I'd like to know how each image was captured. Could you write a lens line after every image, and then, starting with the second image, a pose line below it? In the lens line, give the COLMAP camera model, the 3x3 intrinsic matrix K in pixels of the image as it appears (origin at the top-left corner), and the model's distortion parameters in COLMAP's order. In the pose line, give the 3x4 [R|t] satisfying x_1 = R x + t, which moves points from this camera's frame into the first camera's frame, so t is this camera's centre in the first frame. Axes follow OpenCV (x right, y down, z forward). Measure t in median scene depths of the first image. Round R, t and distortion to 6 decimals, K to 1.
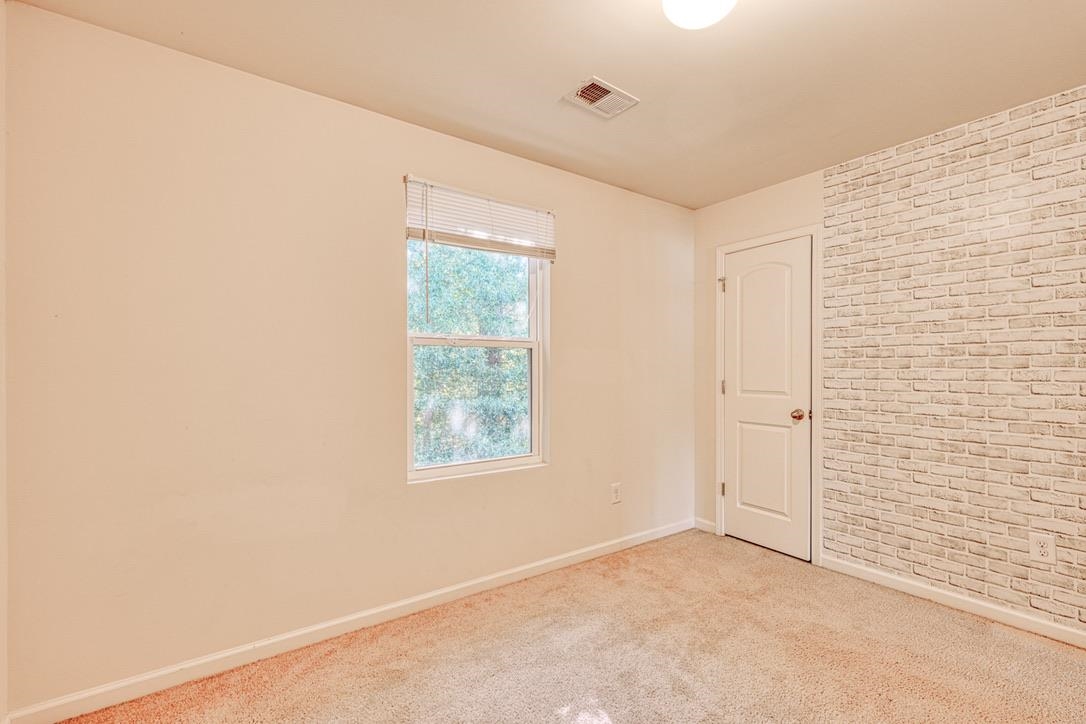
lens RADIAL K [[477.0, 0, 543.0], [0, 477.0, 365.8], [0, 0, 1]] dist [-0.000023, 0.002184]
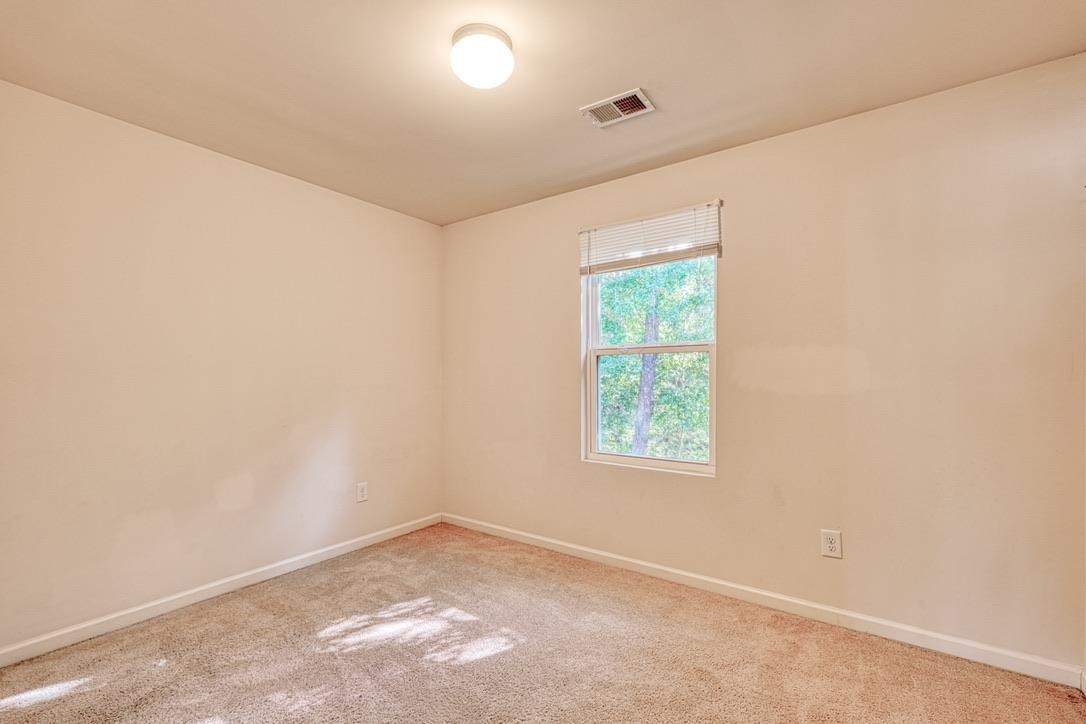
lens RADIAL K [[477.0, 0, 542.8], [0, 477.0, 366.1], [0, 0, 1]] dist [-0.000023, 0.002184]
pose [[0.321344, -0.014765, -0.946848, 0.861706], [0.013719, 0.999846, -0.010935, -0.002205], [0.946863, -0.009476, 0.321497, 0.430307]]
